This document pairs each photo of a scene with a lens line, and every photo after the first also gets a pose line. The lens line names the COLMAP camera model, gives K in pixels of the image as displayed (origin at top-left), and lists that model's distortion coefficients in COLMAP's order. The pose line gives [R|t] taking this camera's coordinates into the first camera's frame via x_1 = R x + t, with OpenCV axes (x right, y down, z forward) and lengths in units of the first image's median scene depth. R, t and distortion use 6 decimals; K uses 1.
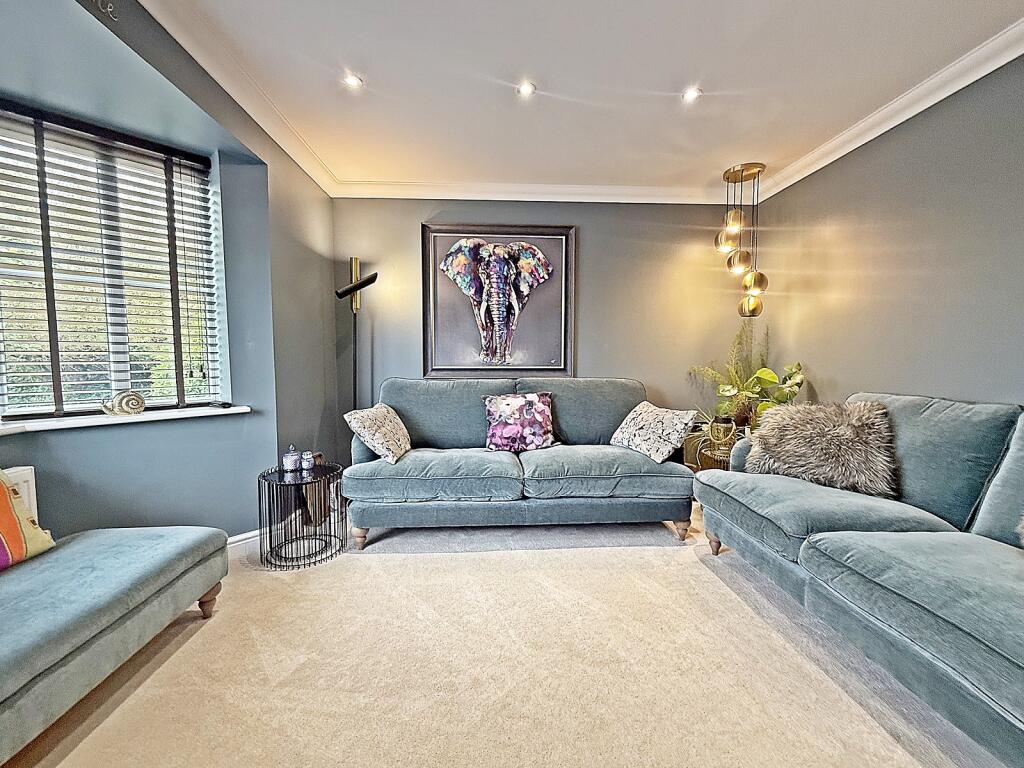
lens RADIAL K [[418.2, 0, 509.2], [0, 418.2, 383.4], [0, 0, 1]] dist [-0.000184, 0.000126]
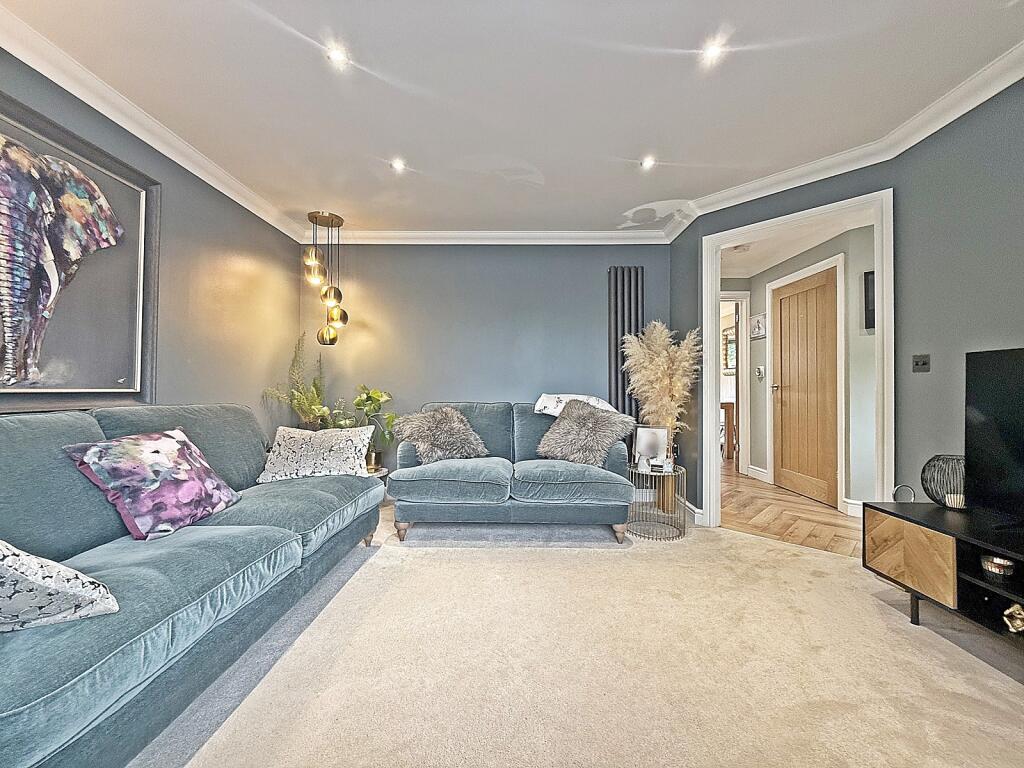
lens RADIAL K [[418.2, 0, 509.2], [0, 418.2, 383.4], [0, 0, 1]] dist [-0.000184, 0.000126]
pose [[0.059079, 0.014933, 0.998142, -0.480485], [0.056417, 0.998240, -0.018274, -0.005270], [-0.996658, 0.057392, 0.058133, 0.402948]]
